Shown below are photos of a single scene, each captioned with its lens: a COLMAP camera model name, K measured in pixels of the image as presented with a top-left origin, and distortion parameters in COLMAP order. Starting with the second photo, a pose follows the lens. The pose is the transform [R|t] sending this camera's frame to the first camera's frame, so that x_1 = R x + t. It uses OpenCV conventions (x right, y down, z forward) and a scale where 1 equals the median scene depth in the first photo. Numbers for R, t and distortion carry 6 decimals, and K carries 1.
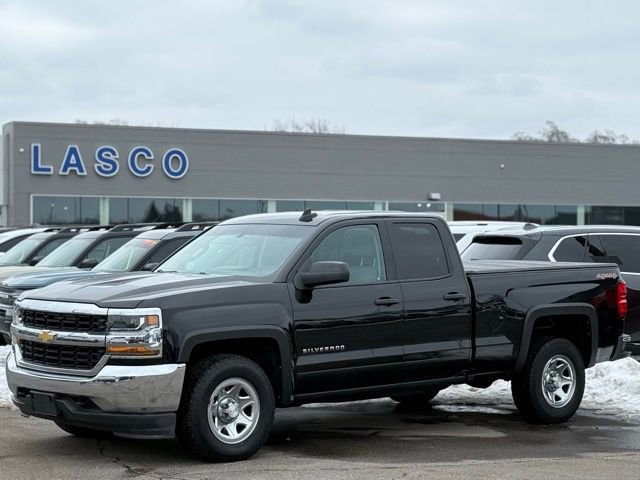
lens RADIAL K [[1424.6, 0, 320.0], [0, 1424.6, 240.0], [0, 0, 1]] dist [0.131656, 0.267707]
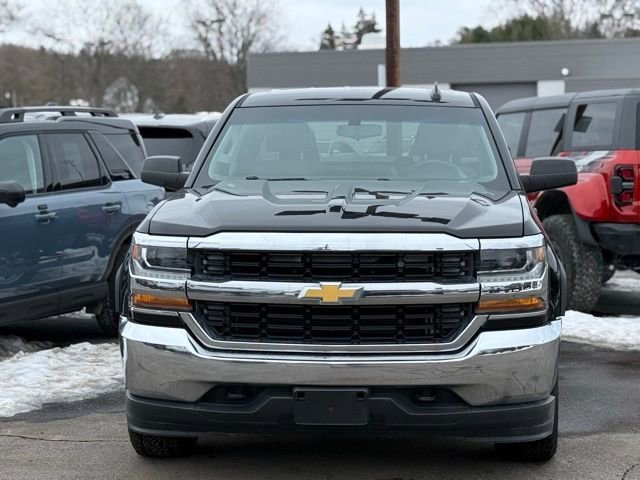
lens RADIAL K [[1424.6, 0, 320.0], [0, 1424.6, 240.0], [0, 0, 1]] dist [0.131656, 0.267707]
pose [[0.701609, -0.054091, 0.710506, -0.494228], [0.000860, 0.997178, 0.075067, 0.001830], [-0.712562, -0.052057, 0.699676, 0.487891]]
